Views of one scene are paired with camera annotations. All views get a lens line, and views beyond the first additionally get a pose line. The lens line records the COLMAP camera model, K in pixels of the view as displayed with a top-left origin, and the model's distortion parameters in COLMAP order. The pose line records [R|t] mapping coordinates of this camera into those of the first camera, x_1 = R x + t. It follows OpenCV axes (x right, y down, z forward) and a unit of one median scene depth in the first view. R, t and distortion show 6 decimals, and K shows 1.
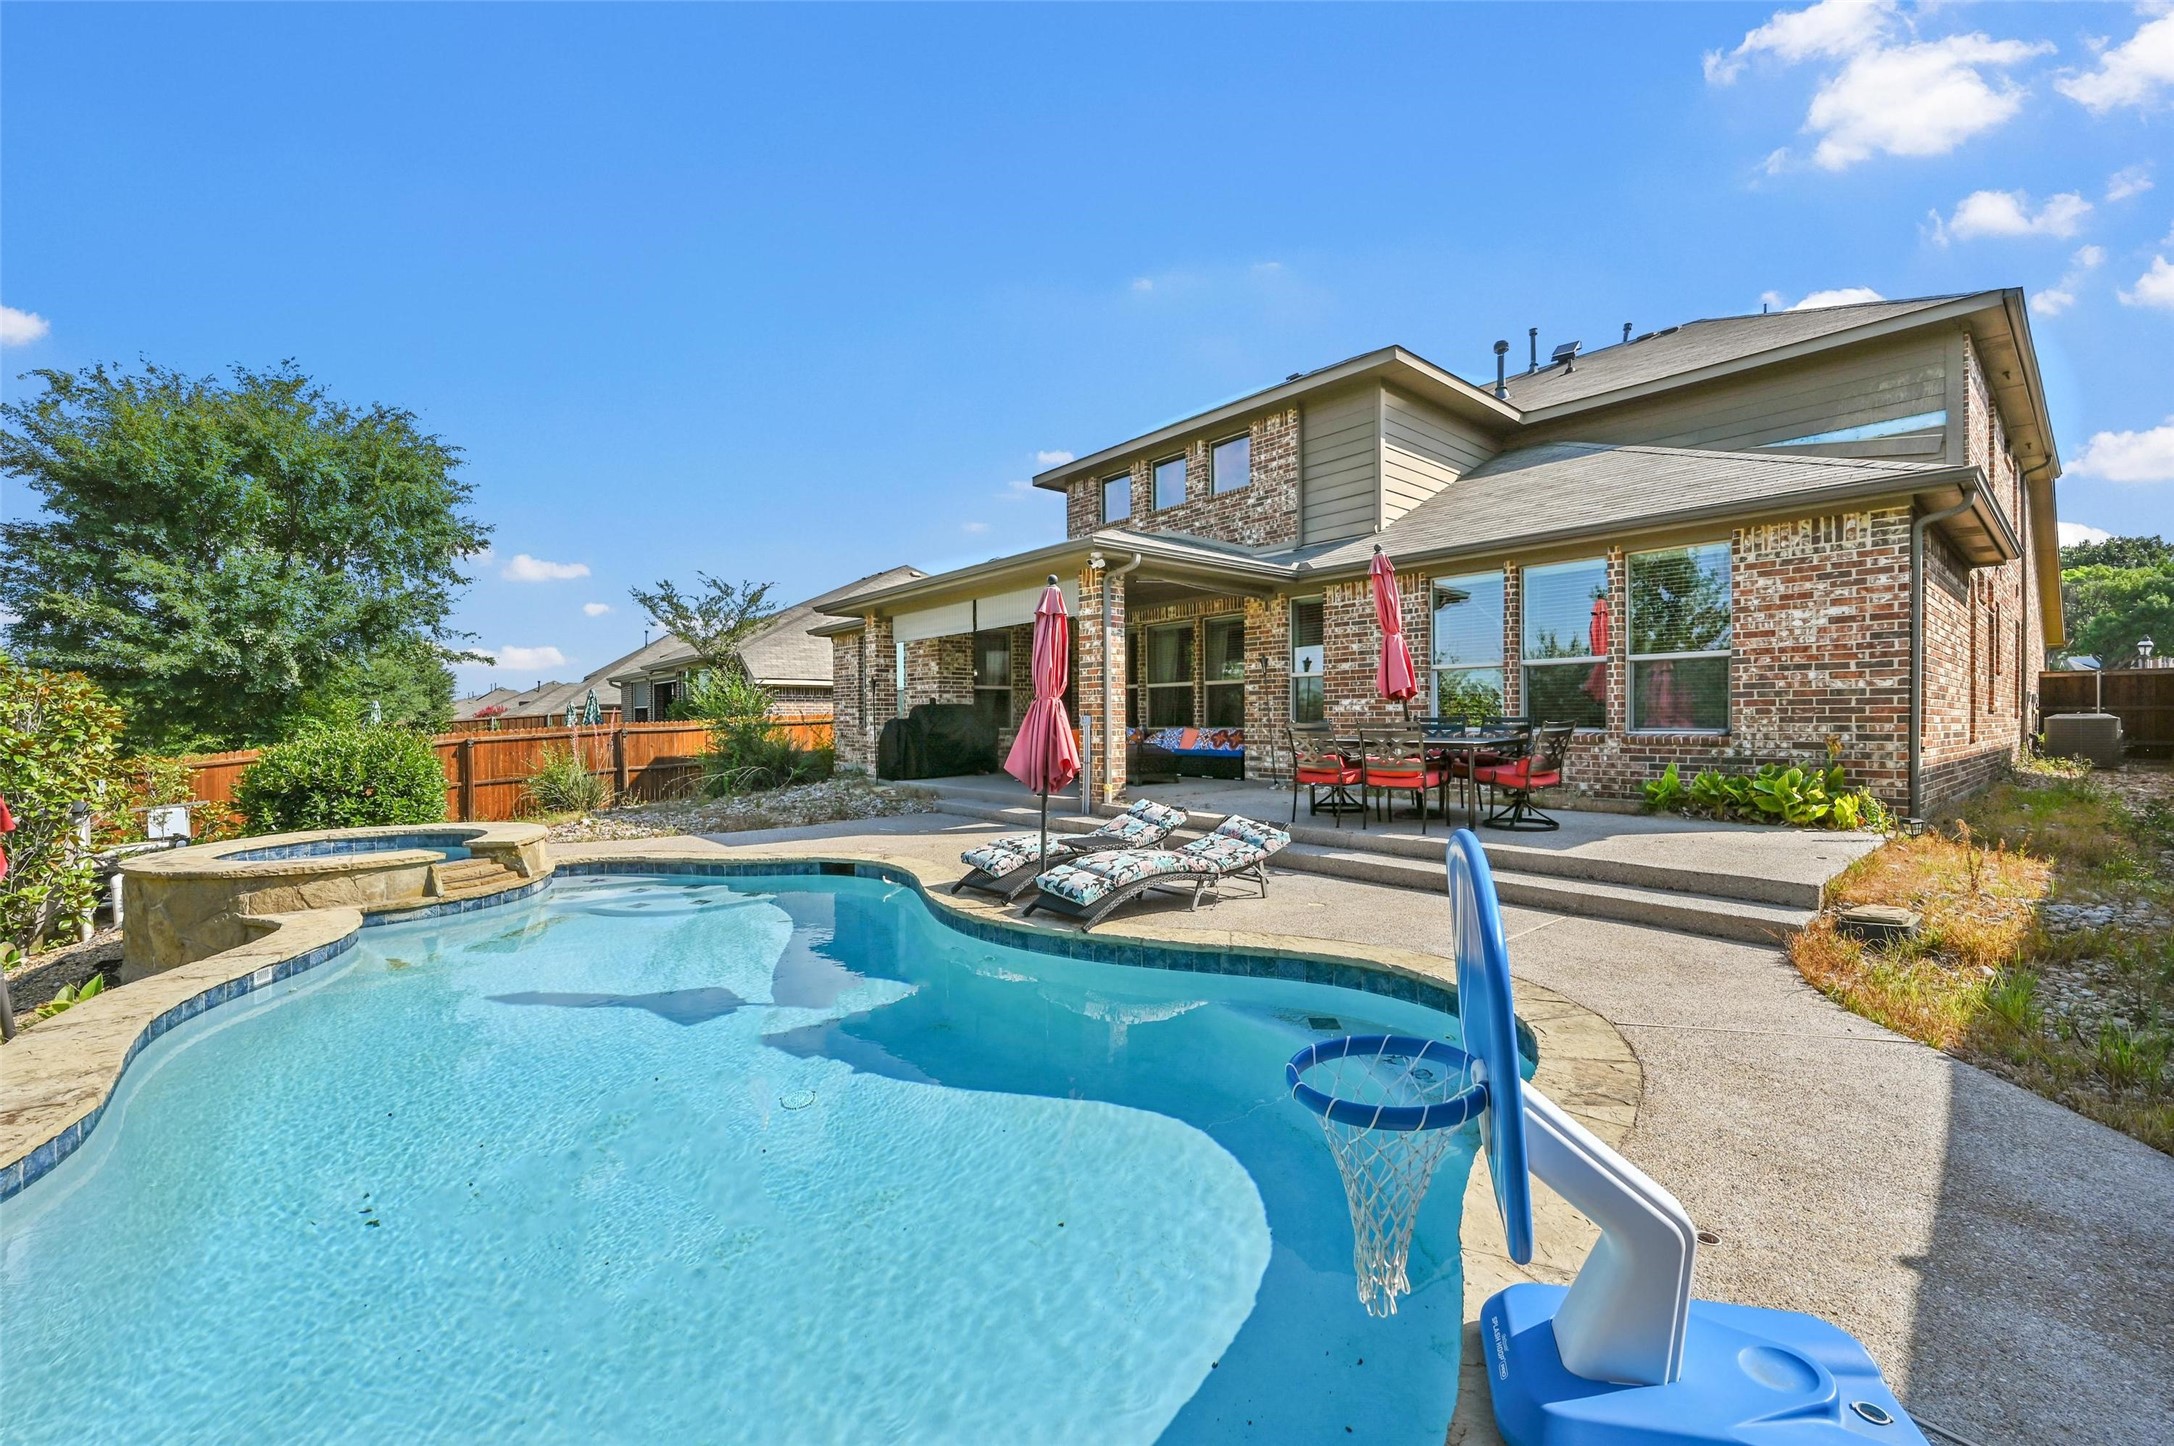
lens RADIAL K [[861.8, 0, 1077.3], [0, 861.8, 722.4], [0, 0, 1]] dist [0.001118, -0.000029]
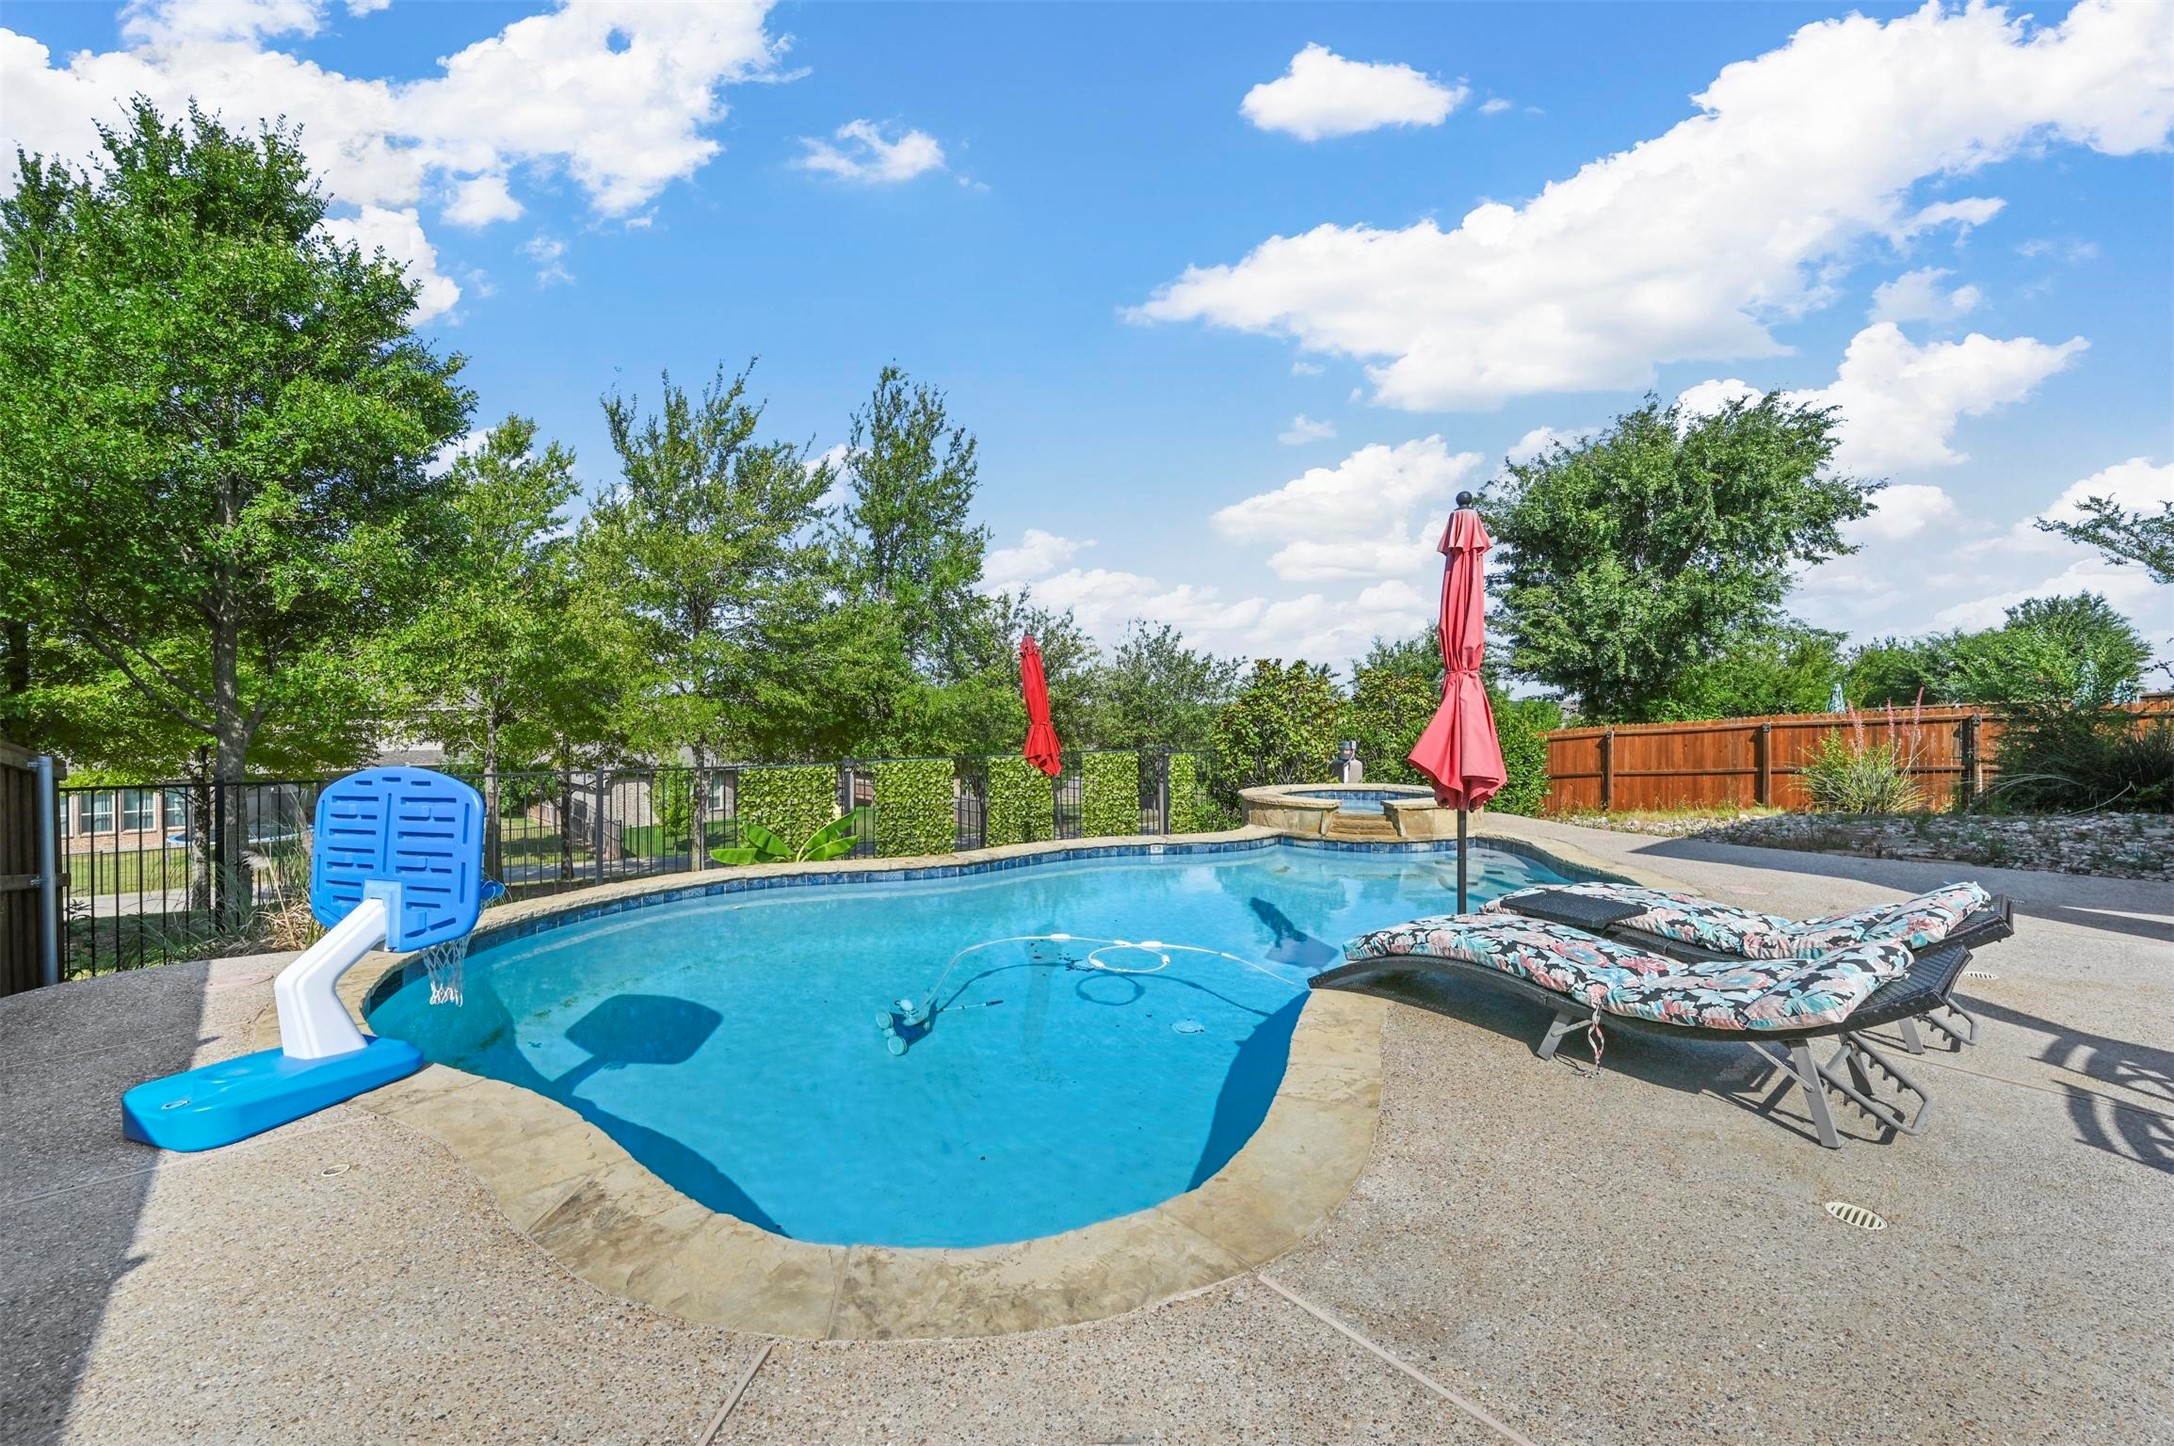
lens RADIAL K [[847.2, 0, 1084.5], [0, 847.2, 714.3], [0, 0, 1]] dist [0.000782, 0.000118]
pose [[-0.002467, 0.010777, -0.999939, 0.310134], [-0.000519, 0.999942, 0.010778, -0.000046], [0.999997, 0.000546, -0.002462, 0.336157]]
